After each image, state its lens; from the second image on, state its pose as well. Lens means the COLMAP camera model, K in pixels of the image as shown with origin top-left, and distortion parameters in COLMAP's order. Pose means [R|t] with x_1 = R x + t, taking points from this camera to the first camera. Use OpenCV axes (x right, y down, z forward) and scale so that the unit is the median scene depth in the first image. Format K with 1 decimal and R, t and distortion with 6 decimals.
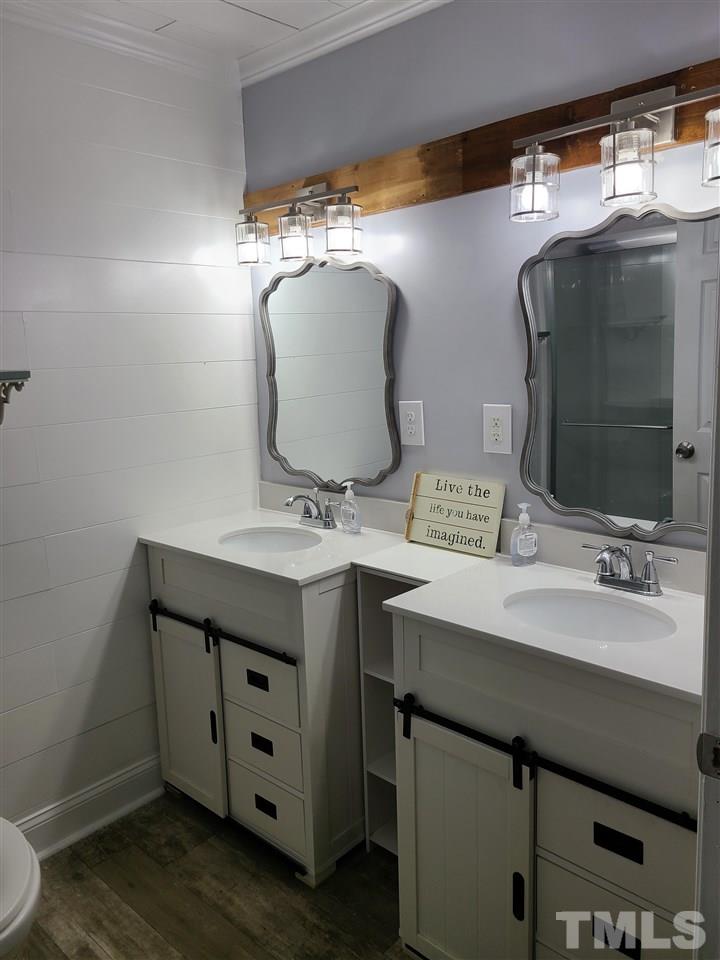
lens RADIAL K [[725.5, 0, 359.7], [0, 725.5, 457.5], [0, 0, 1]] dist [0.055341, -0.039233]
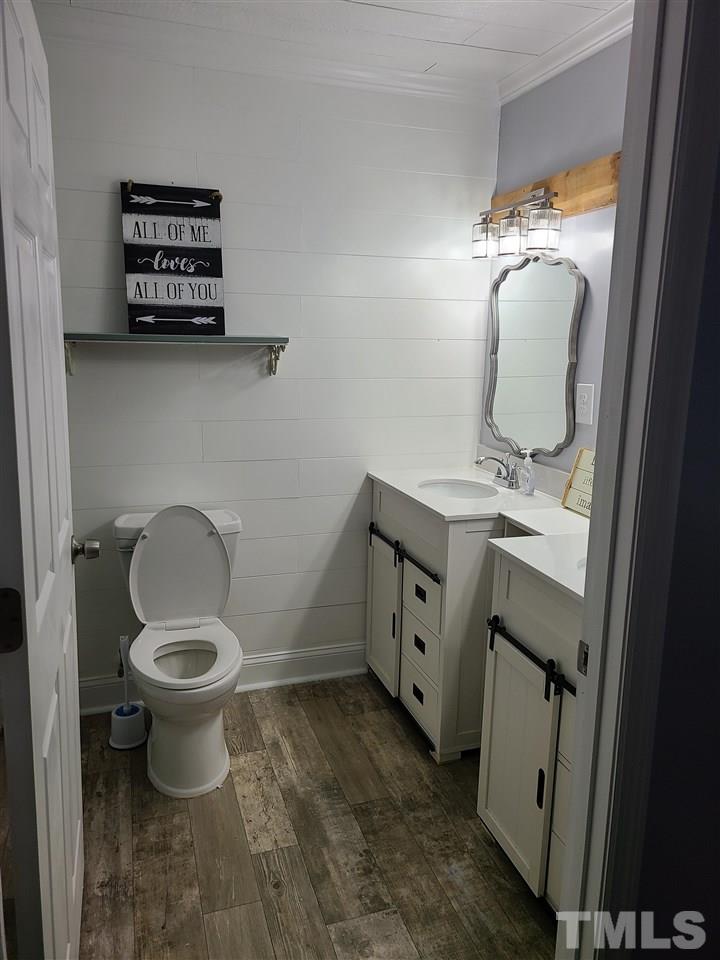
lens RADIAL K [[725.5, 0, 359.7], [0, 725.5, 457.5], [0, 0, 1]] dist [0.055341, -0.039233]
pose [[0.871254, 0.134260, -0.472114, 0.306909], [-0.121115, 0.990926, 0.058290, 0.010951], [0.475656, 0.006395, 0.879608, -0.147582]]
